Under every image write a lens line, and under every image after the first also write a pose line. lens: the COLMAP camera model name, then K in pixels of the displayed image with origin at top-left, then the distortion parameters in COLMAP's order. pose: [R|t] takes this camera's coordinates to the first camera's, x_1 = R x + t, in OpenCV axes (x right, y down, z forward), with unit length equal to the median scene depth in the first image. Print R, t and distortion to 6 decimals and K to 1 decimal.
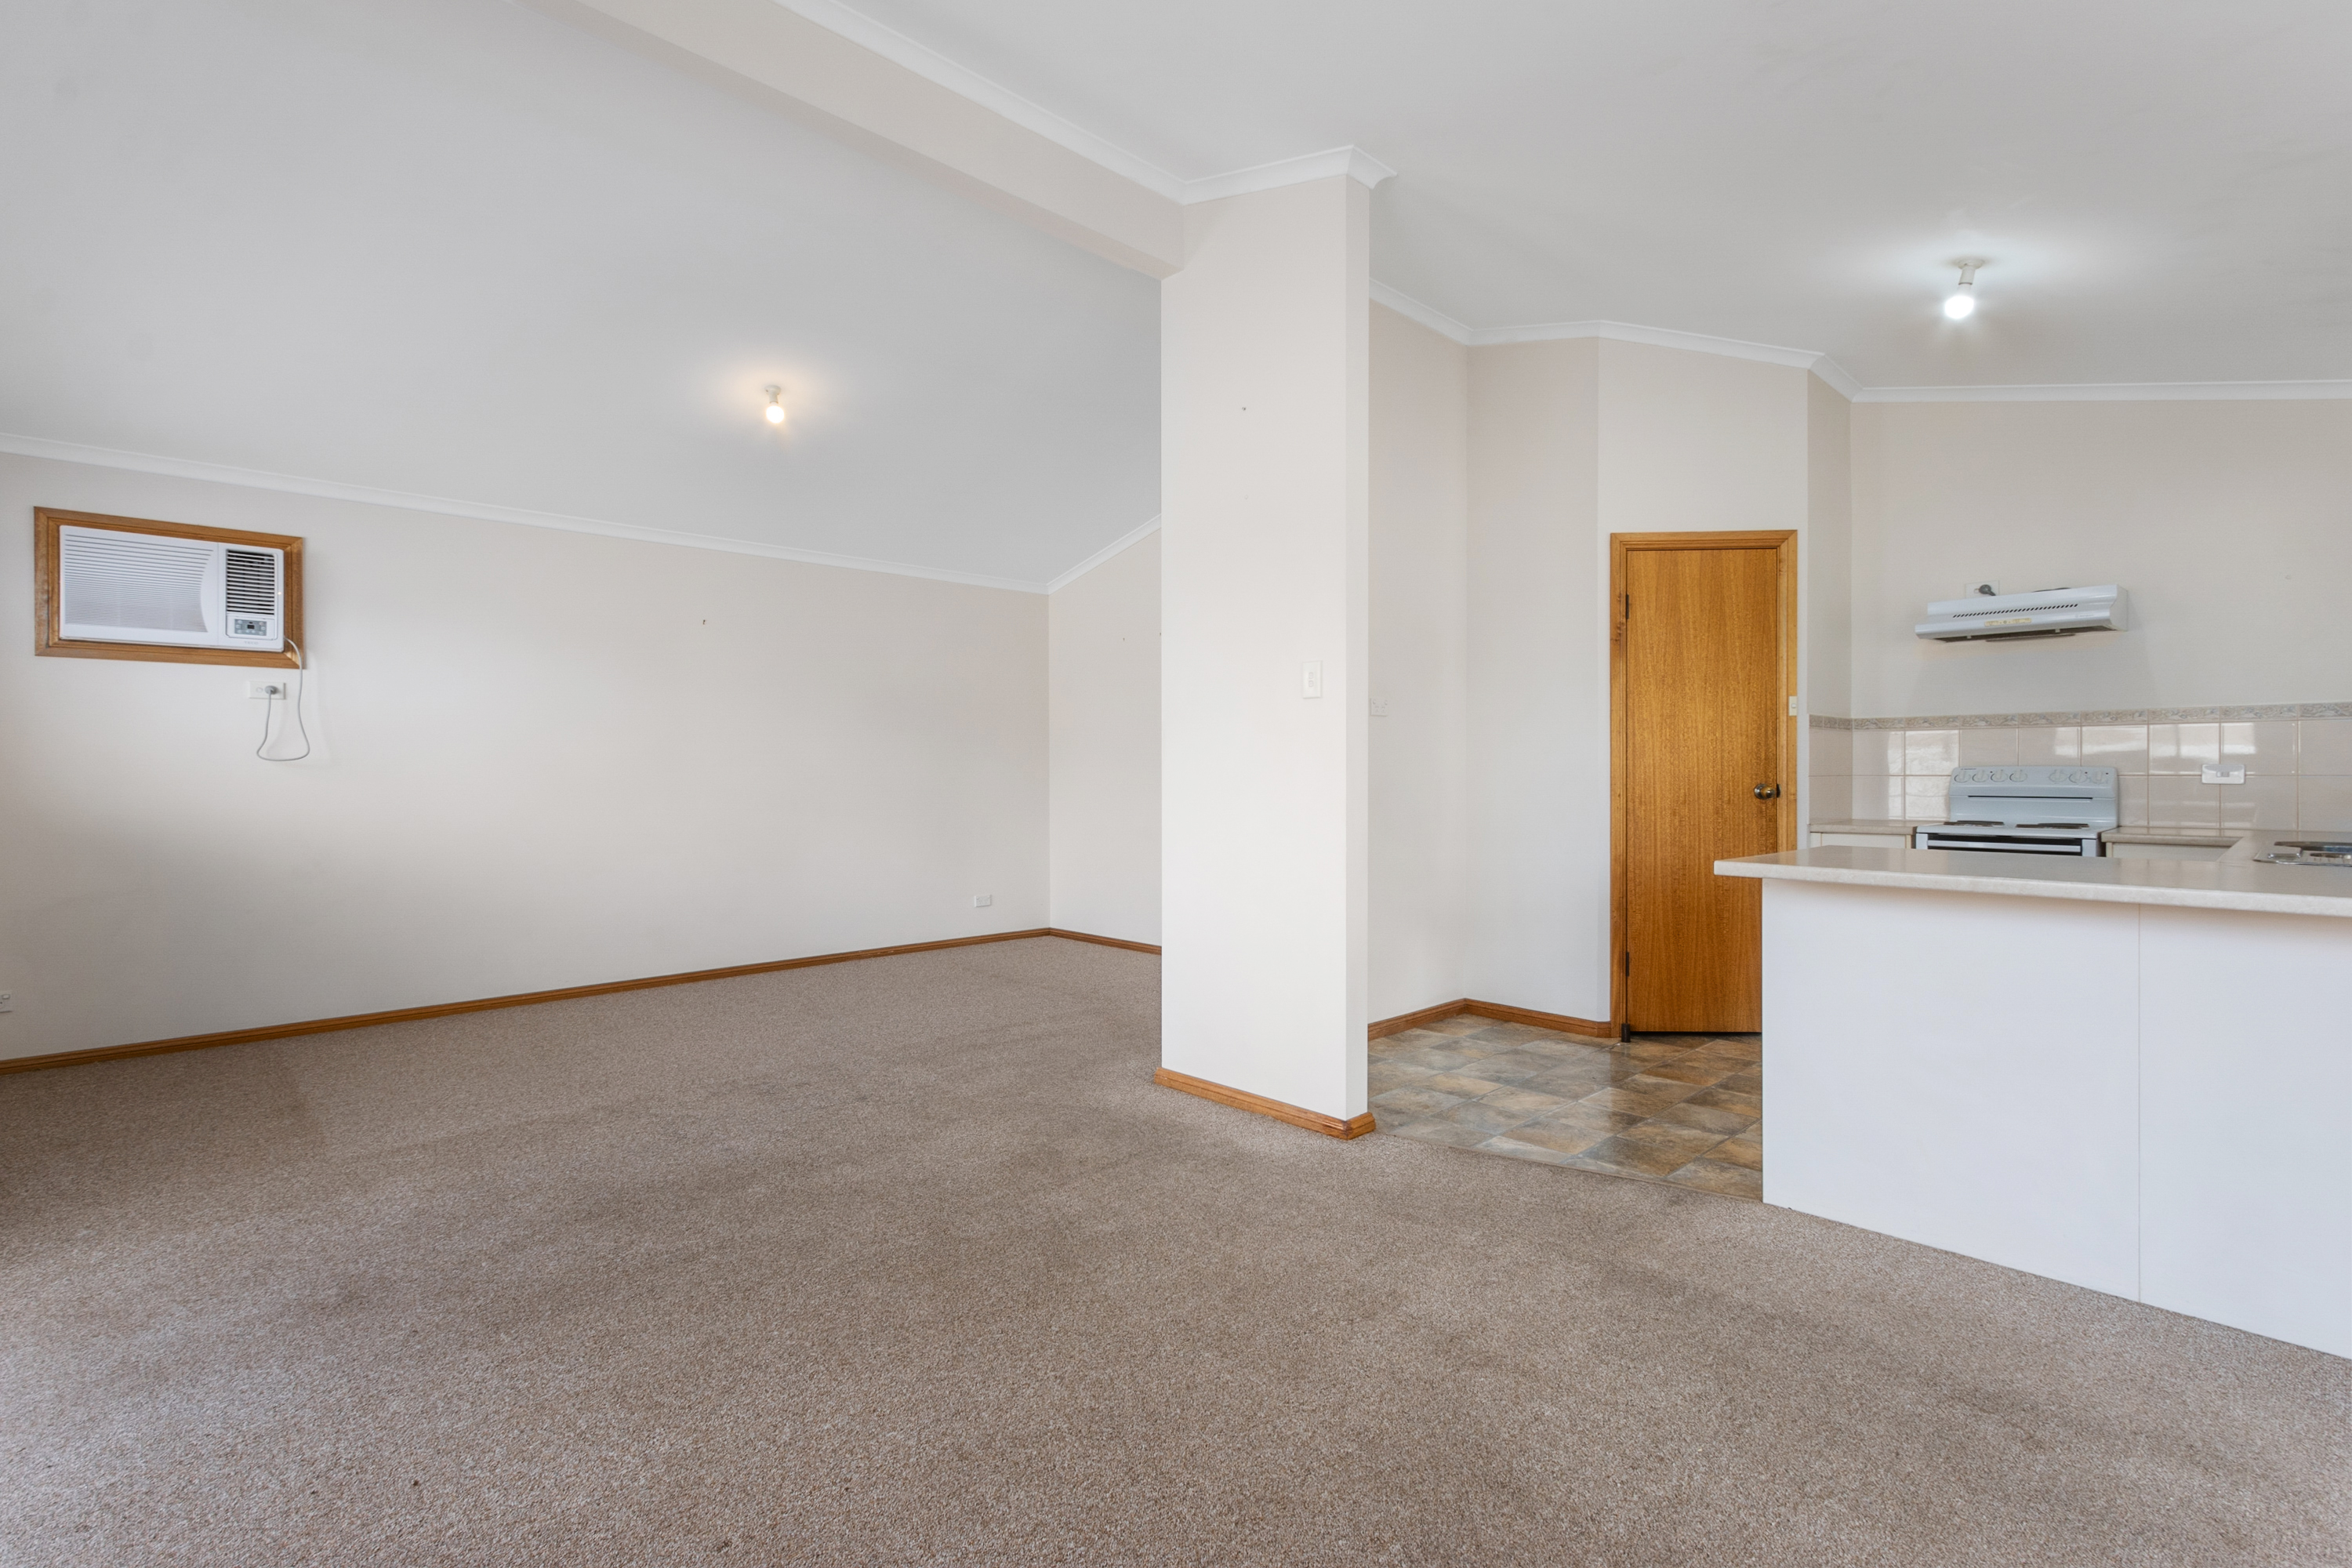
lens RADIAL K [[1073.2, 0, 1165.4], [0, 1073.2, 775.6], [0, 0, 1]] dist [0.004620, -0.001577]
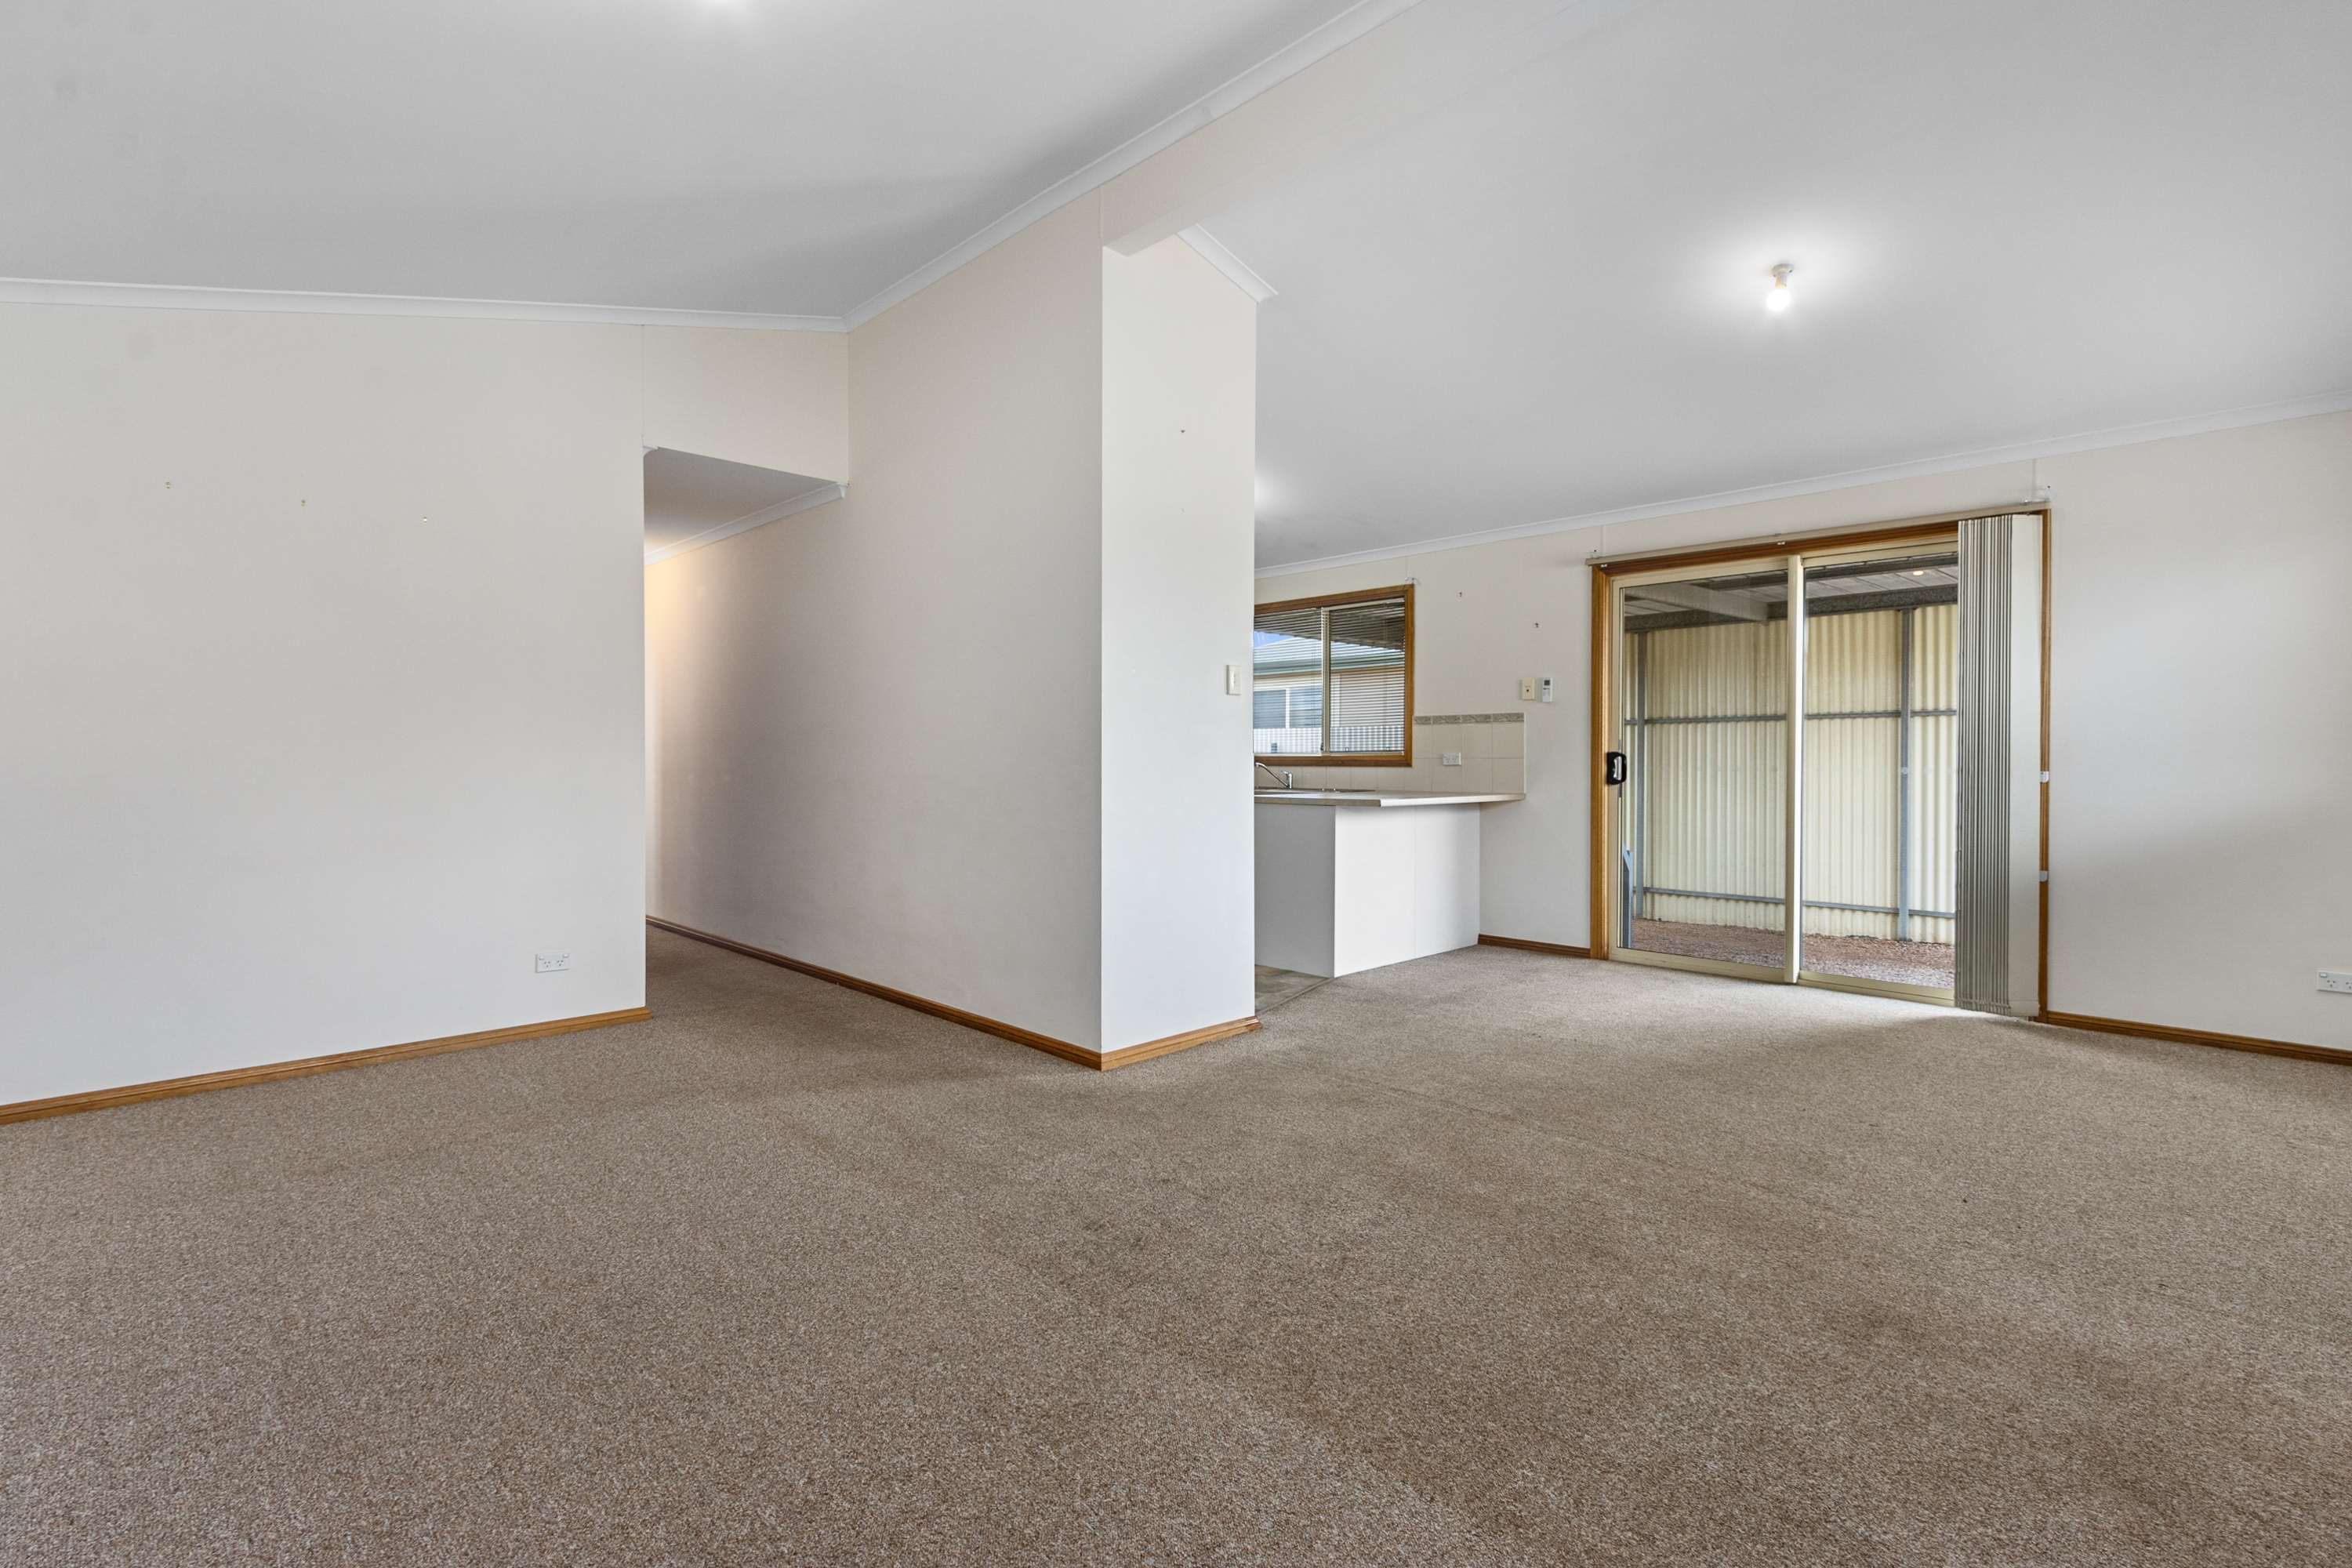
lens RADIAL K [[1073.2, 0, 1165.4], [0, 1073.2, 775.6], [0, 0, 1]] dist [0.004620, -0.001577]
pose [[-0.015121, -0.015162, 0.999771, -0.921574], [0.000463, 0.999885, 0.015171, 0.002632], [-0.999886, 0.000692, -0.015112, 0.899303]]
